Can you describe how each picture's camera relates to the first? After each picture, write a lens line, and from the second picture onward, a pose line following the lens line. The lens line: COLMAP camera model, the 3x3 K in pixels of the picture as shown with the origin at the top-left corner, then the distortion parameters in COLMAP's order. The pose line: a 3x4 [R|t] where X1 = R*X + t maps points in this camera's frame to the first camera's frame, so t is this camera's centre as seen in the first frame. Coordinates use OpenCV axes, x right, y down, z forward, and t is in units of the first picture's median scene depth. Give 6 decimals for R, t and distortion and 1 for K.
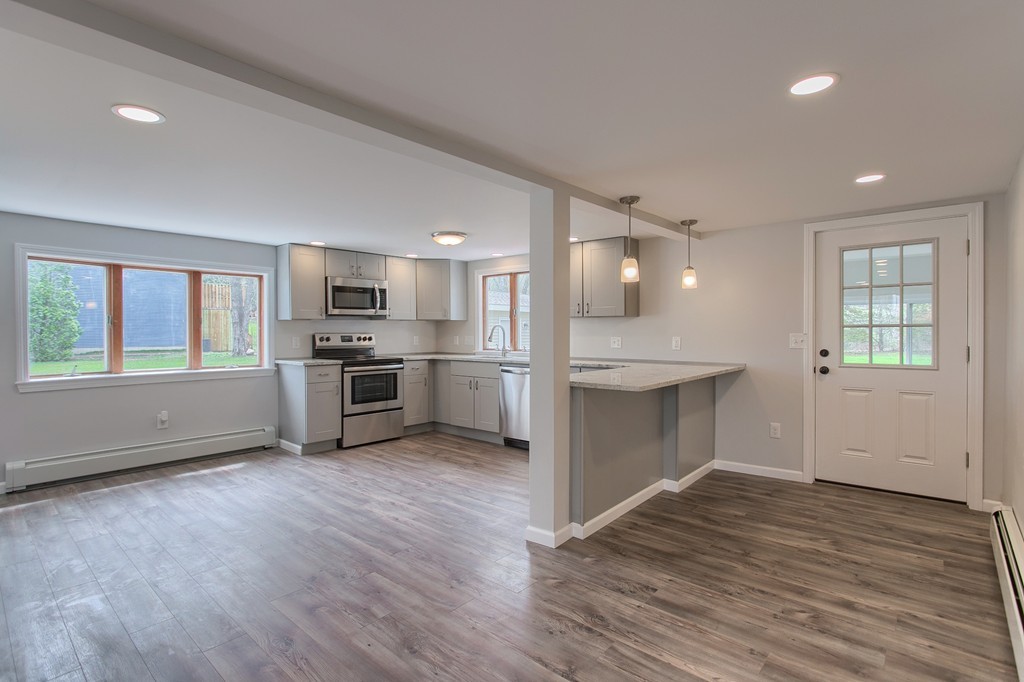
lens RADIAL K [[488.7, 0, 509.6], [0, 488.7, 339.3], [0, 0, 1]] dist [-0.014514, 0.005289]
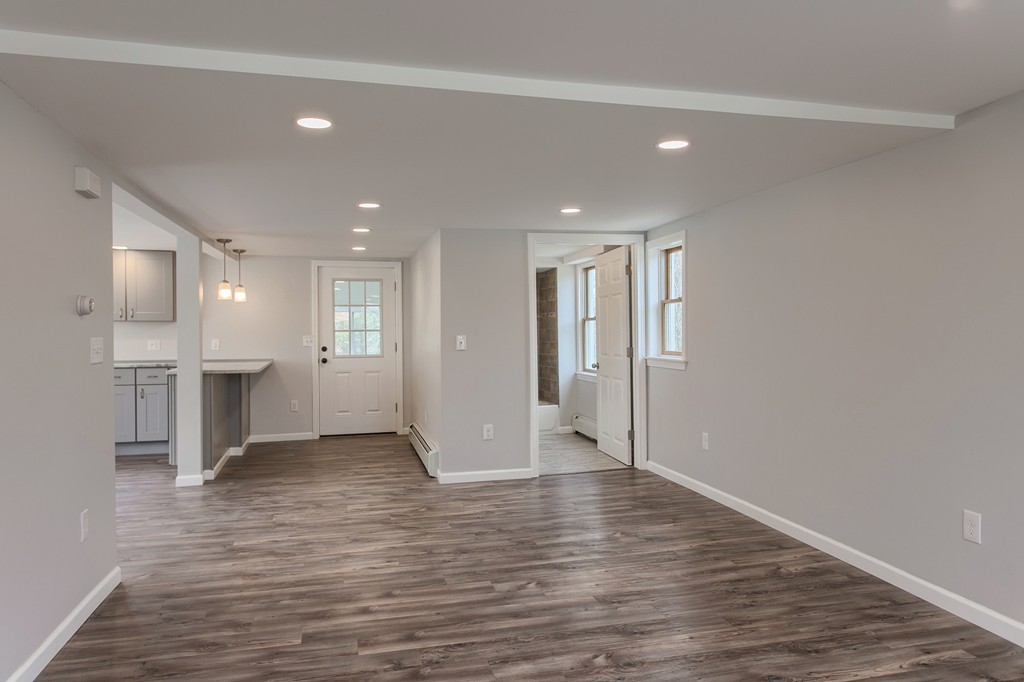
lens RADIAL K [[671.3, 0, 503.4], [0, 671.3, 337.1], [0, 0, 1]] dist [-0.006698, 0.001145]
pose [[0.569503, -0.007007, 0.821959, -0.629432], [0.014783, 0.999889, -0.001718, 0.003458], [-0.821856, 0.013130, 0.569544, -0.533254]]
